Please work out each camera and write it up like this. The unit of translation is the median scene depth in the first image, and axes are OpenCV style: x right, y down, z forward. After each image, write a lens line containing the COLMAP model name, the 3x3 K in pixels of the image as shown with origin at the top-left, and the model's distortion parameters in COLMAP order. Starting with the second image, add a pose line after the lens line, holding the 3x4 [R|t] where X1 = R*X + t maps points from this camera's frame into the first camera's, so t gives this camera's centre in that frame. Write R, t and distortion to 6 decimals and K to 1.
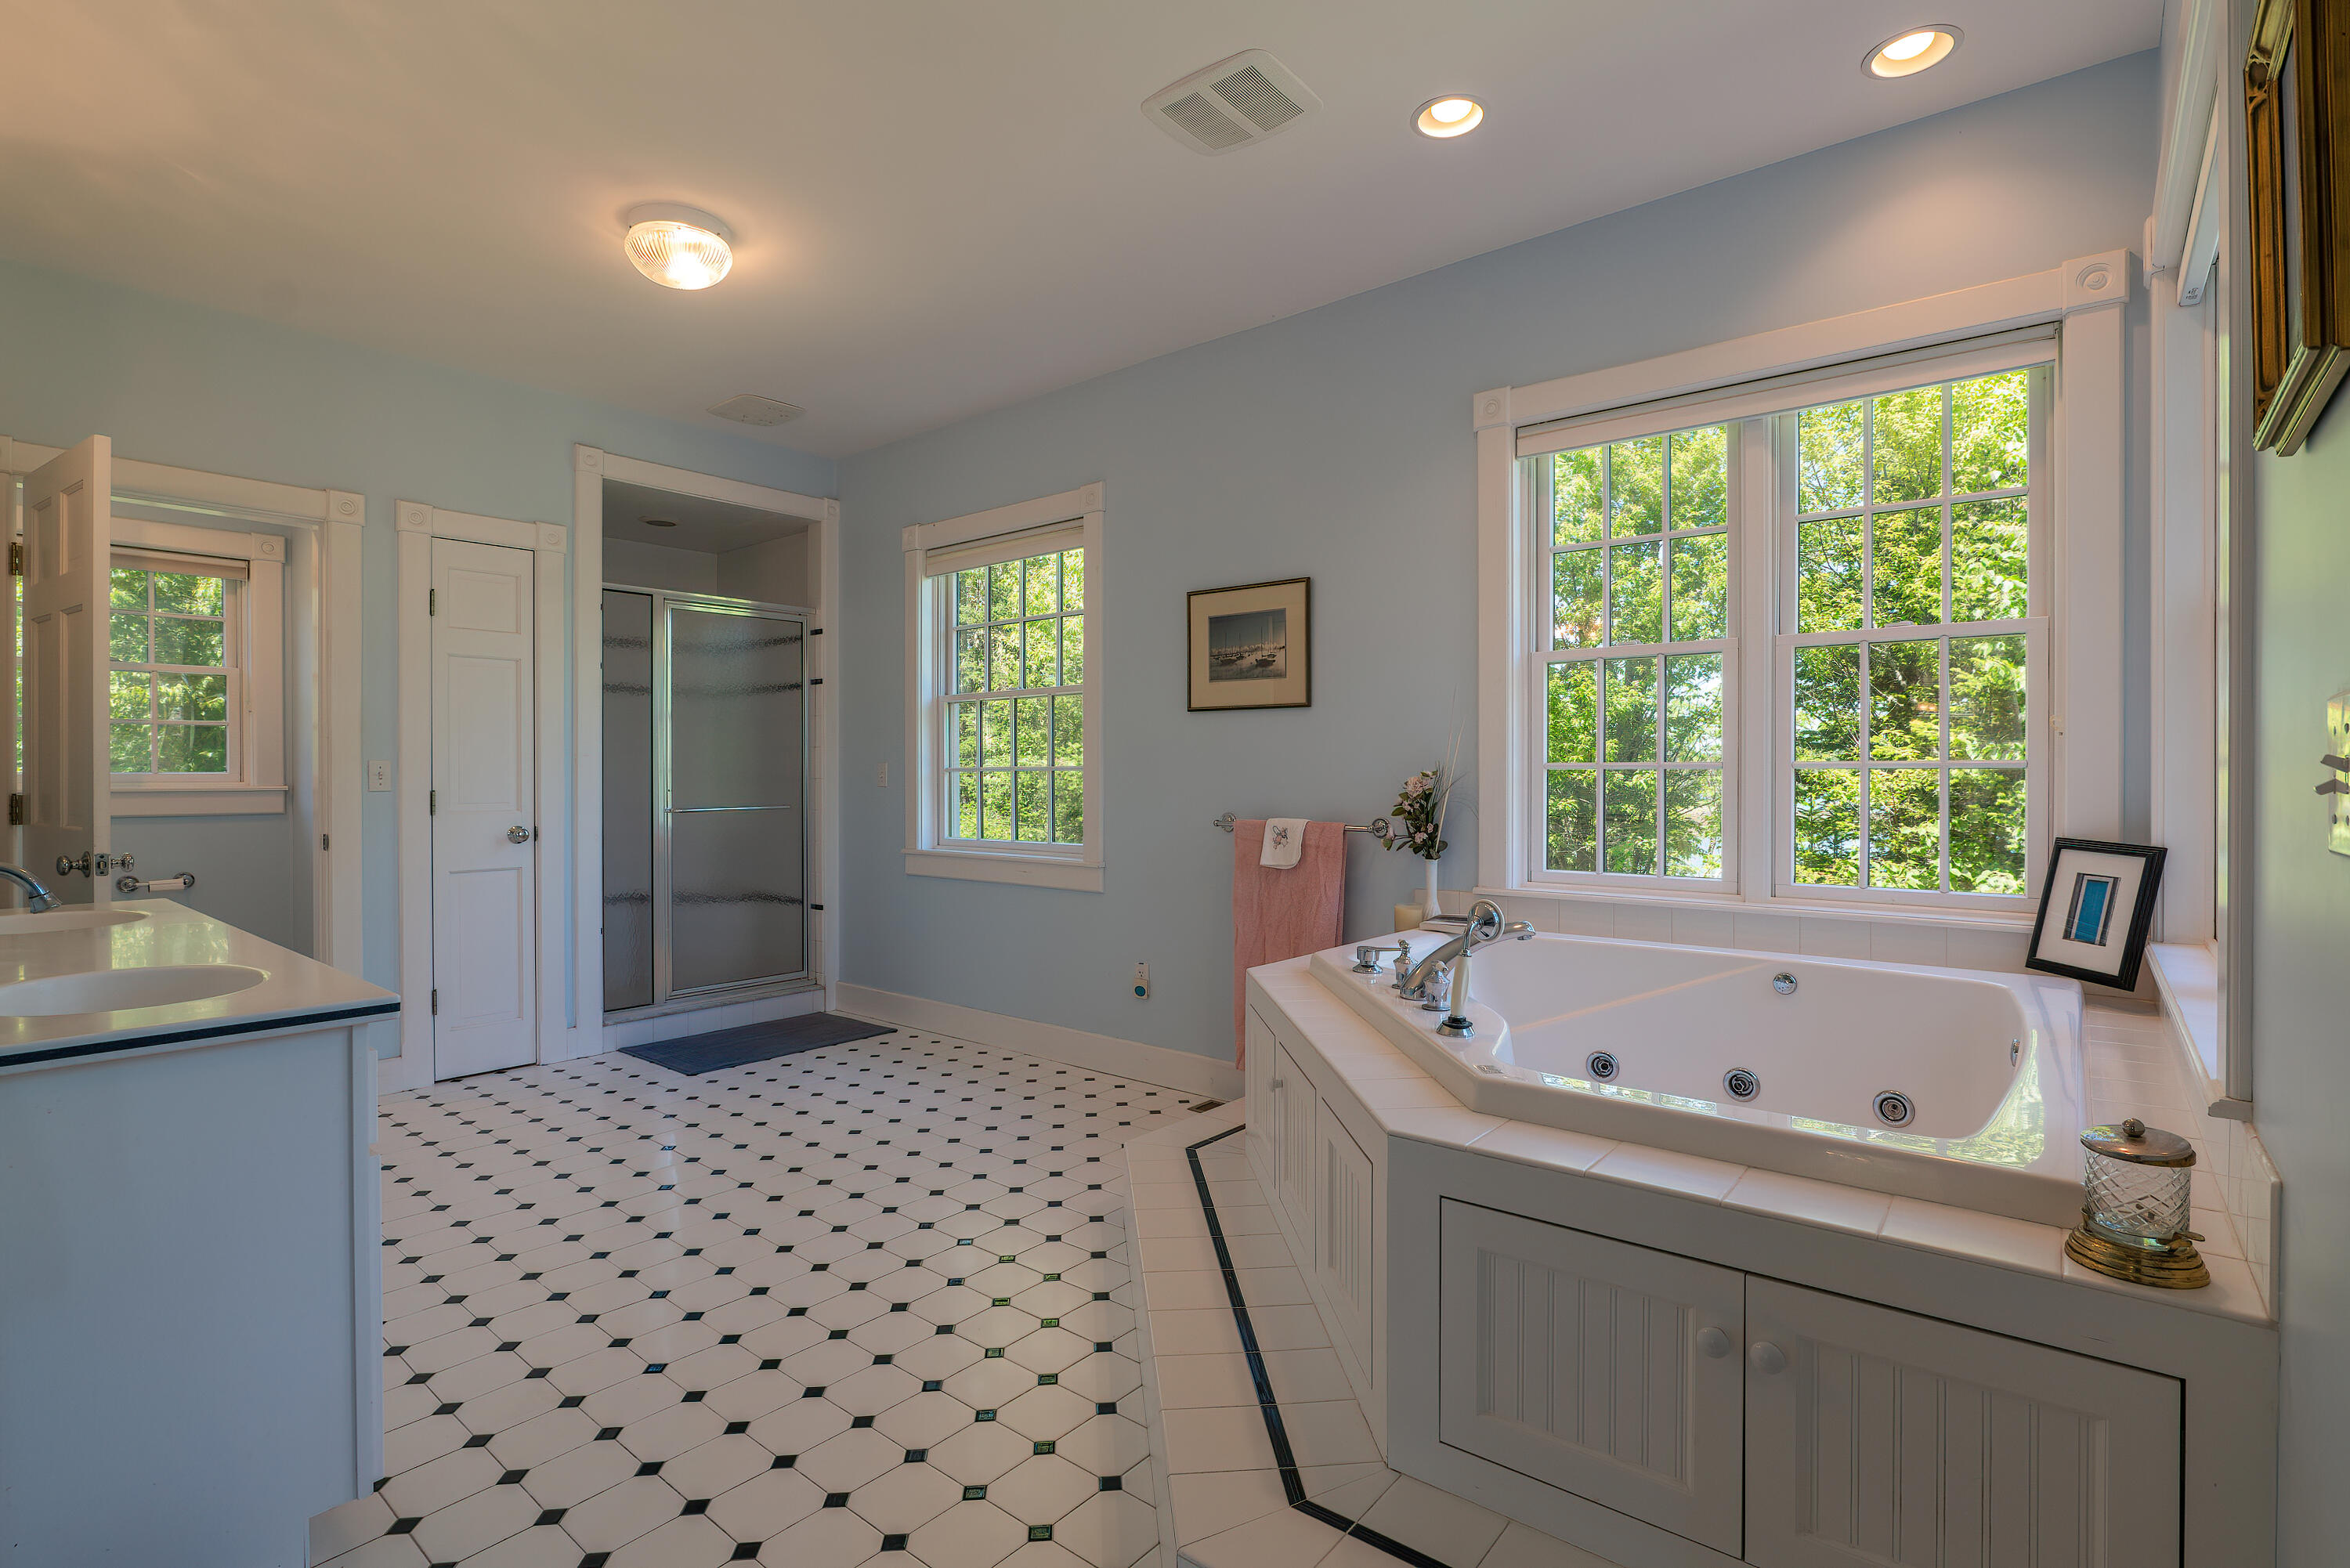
lens RADIAL K [[1104.2, 0, 1175.0], [0, 1104.2, 784.0], [0, 0, 1]] dist [-0.005484, -0.000492]
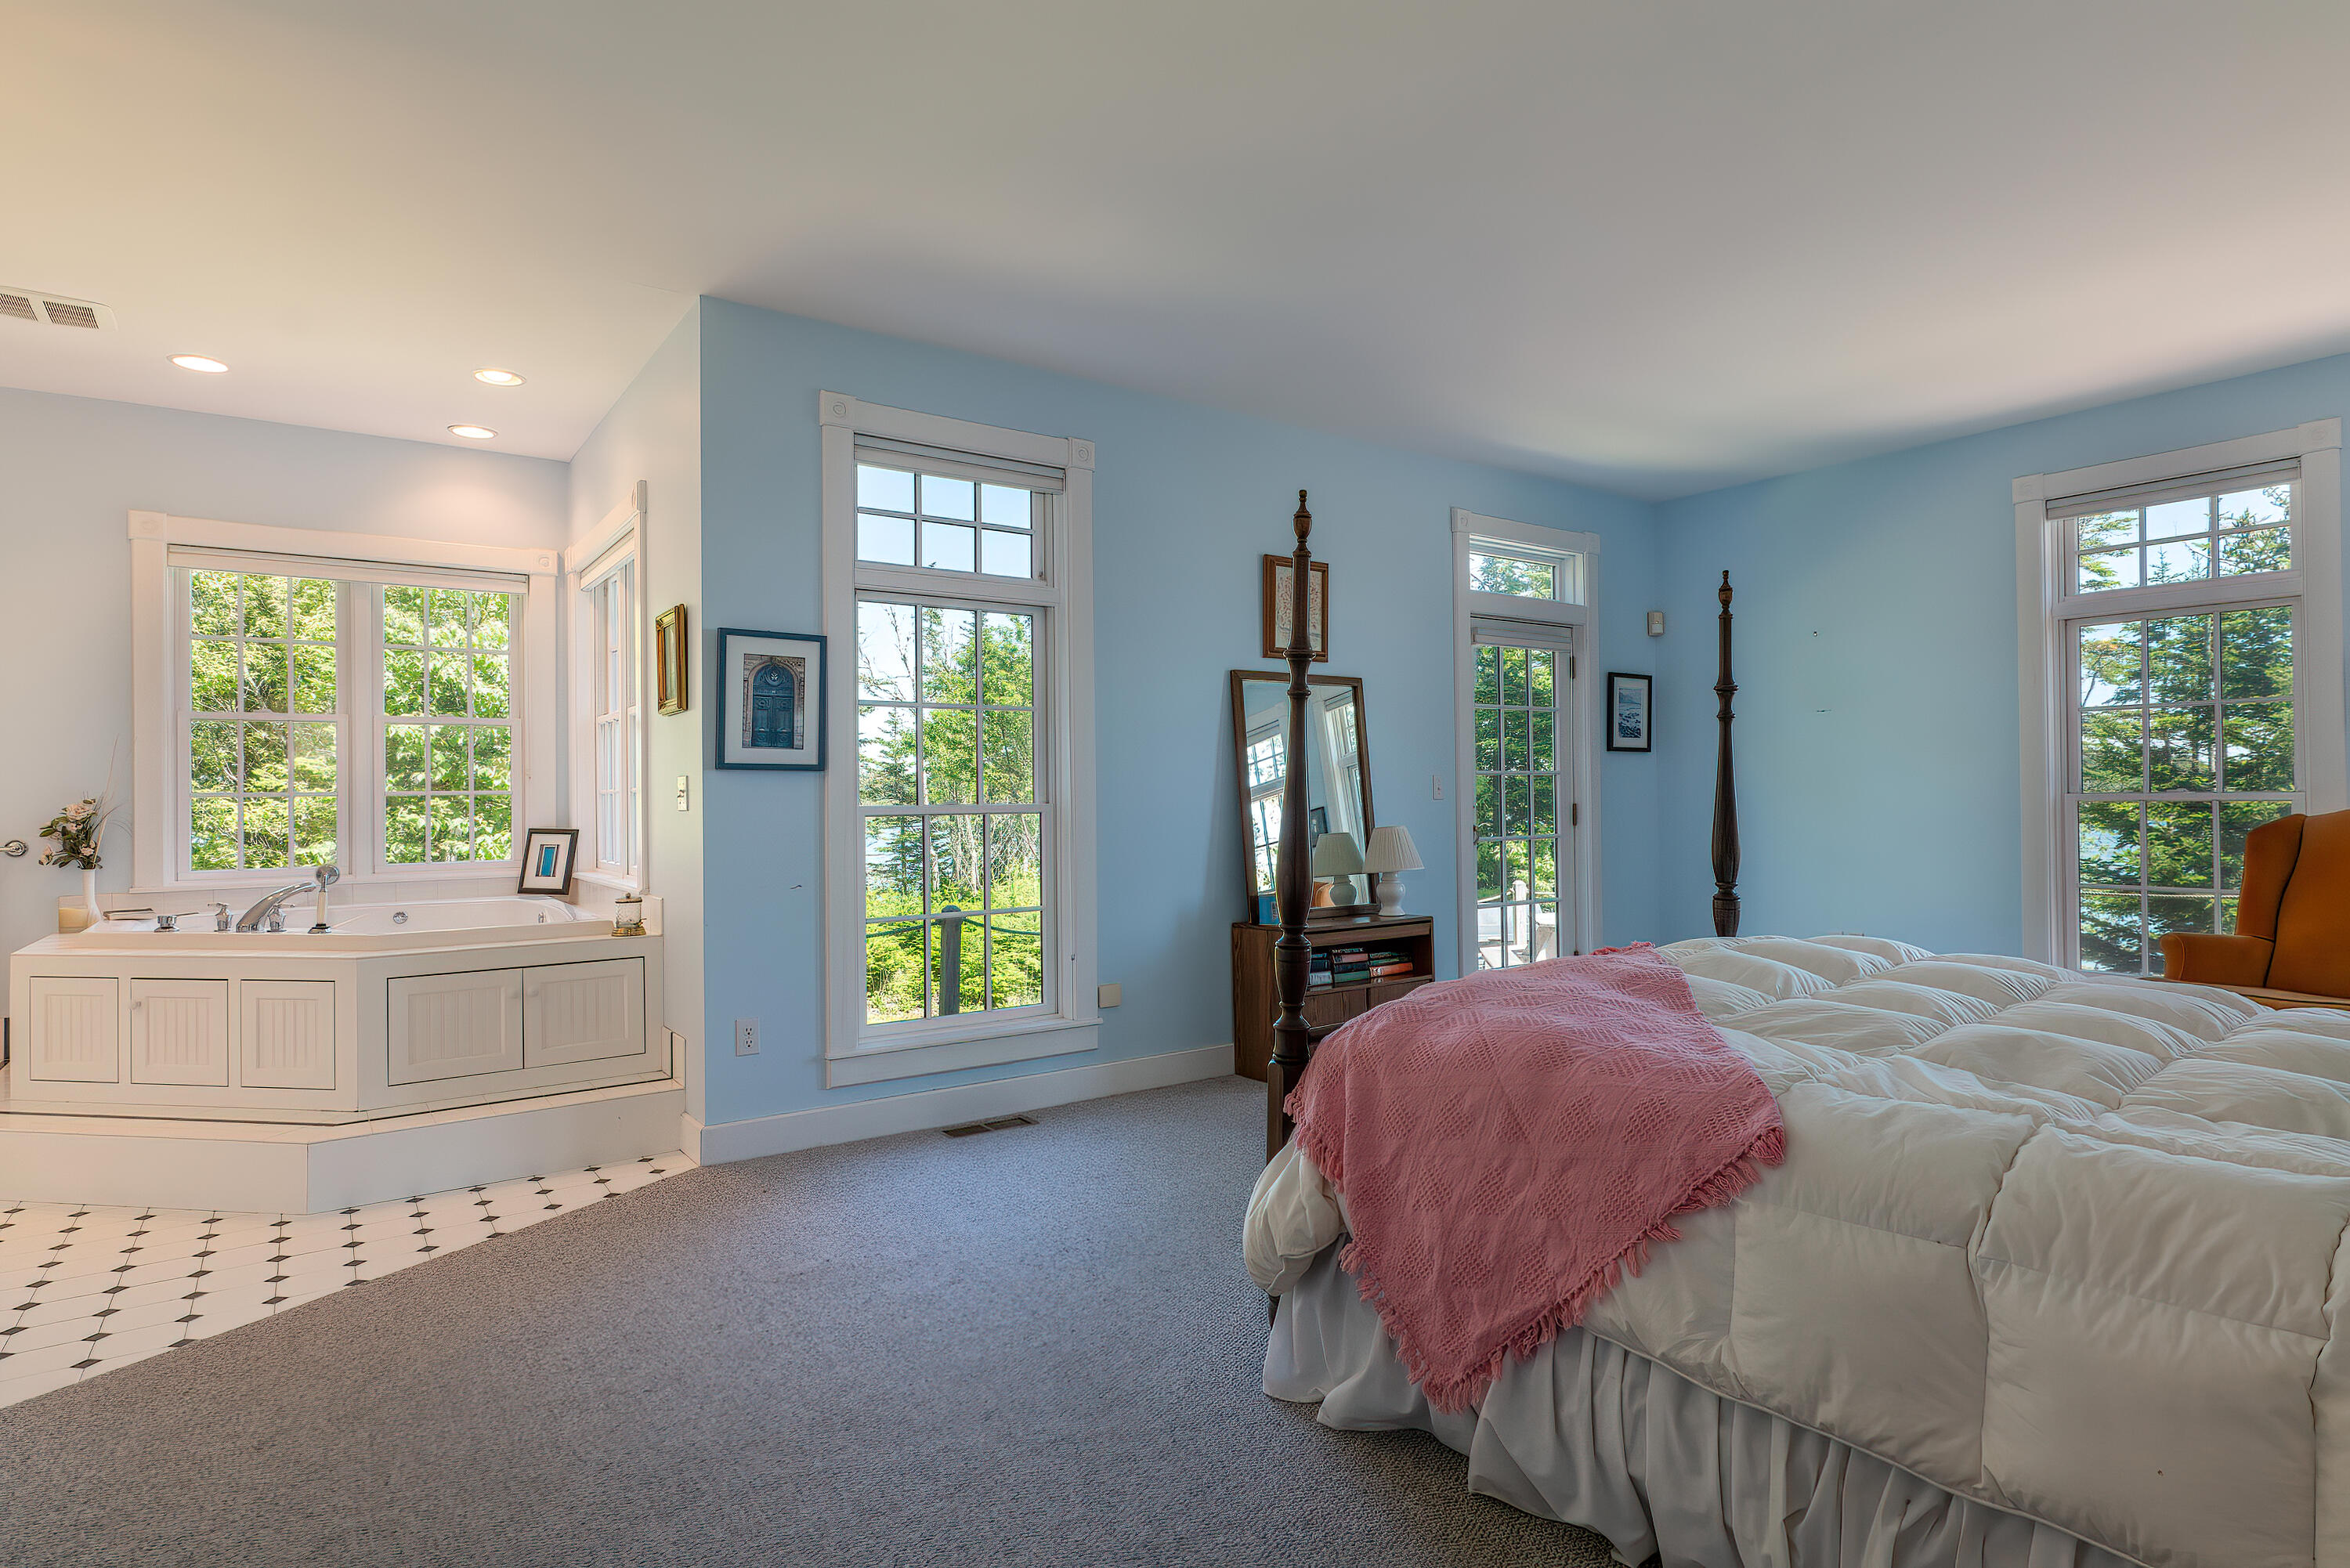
lens RADIAL K [[1215.7, 0, 1175.0], [0, 1215.7, 784.0], [0, 0, 1]] dist [0.005977, 0.000801]
pose [[0.266348, 0.006098, 0.963858, -0.575340], [0.020668, 0.999714, -0.012036, 0.010044], [-0.963655, 0.023127, 0.266145, -0.411562]]
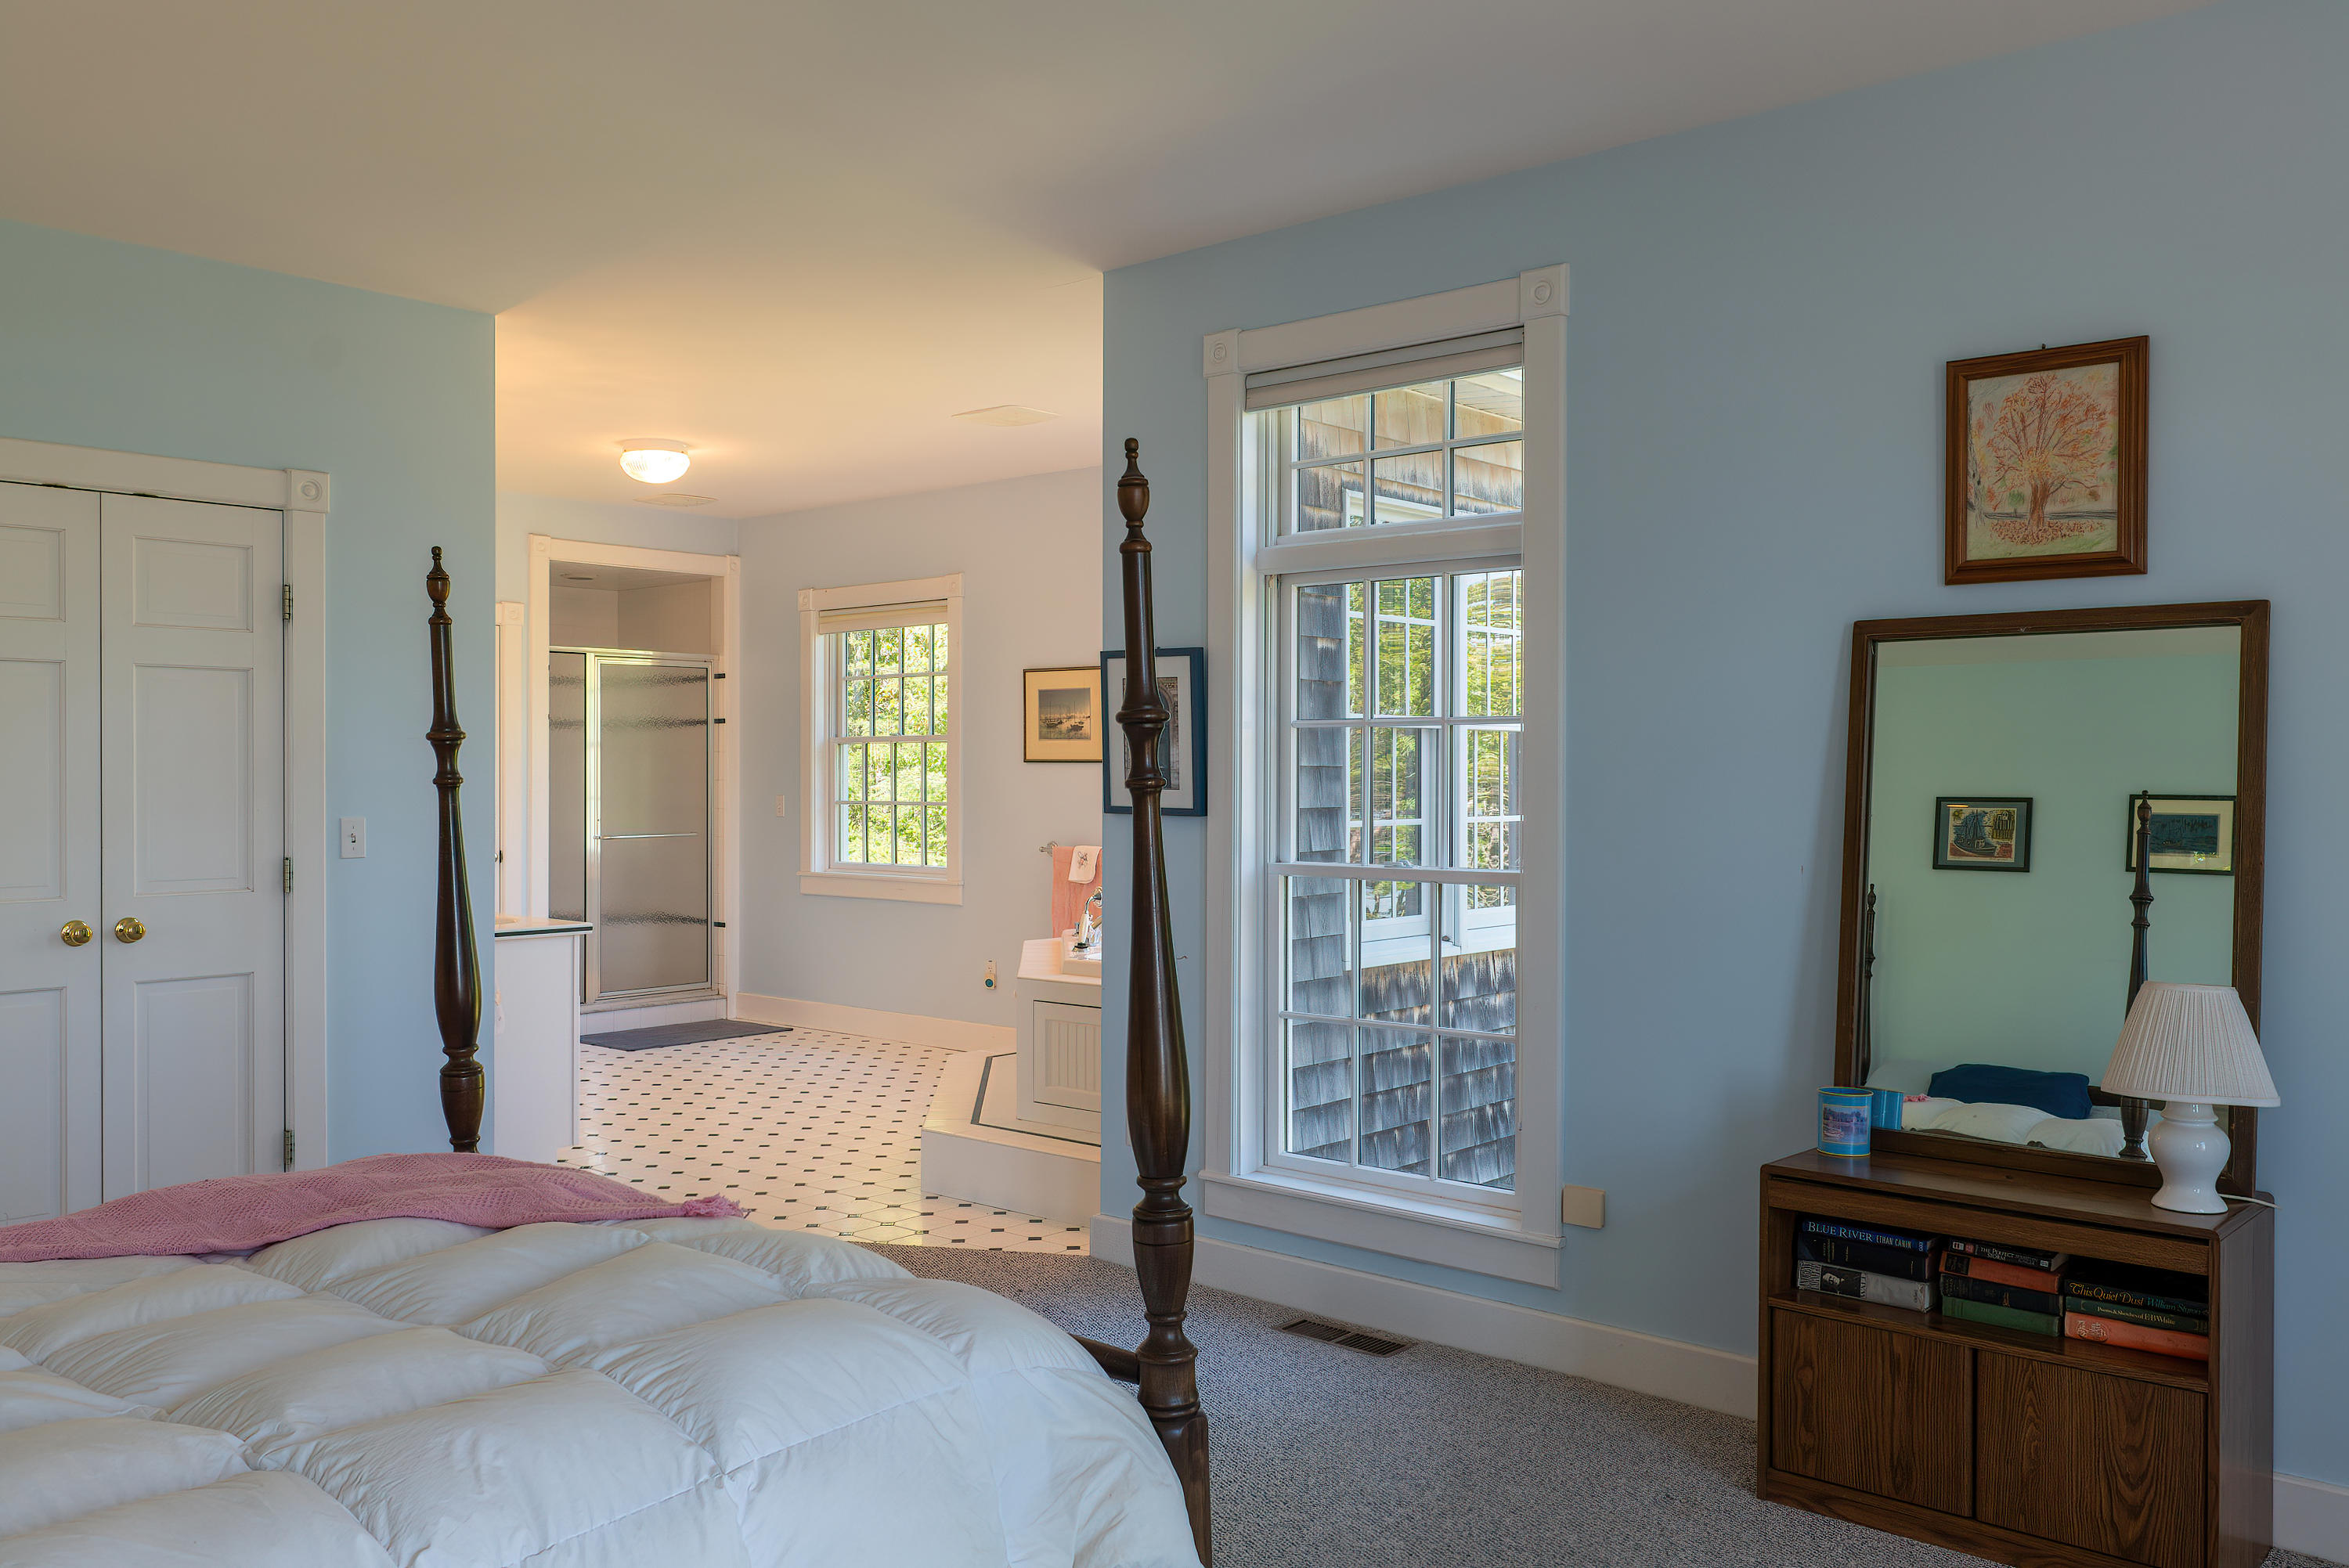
lens RADIAL K [[1851.6, 0, 1174.5], [0, 1851.6, 784.0], [0, 0, 1]] dist [0.030382, -0.002353]
pose [[0.999662, 0.002146, -0.025910, 0.211019], [-0.002219, 0.999994, -0.002803, -0.030302], [0.025904, 0.002859, 0.999660, -0.996564]]
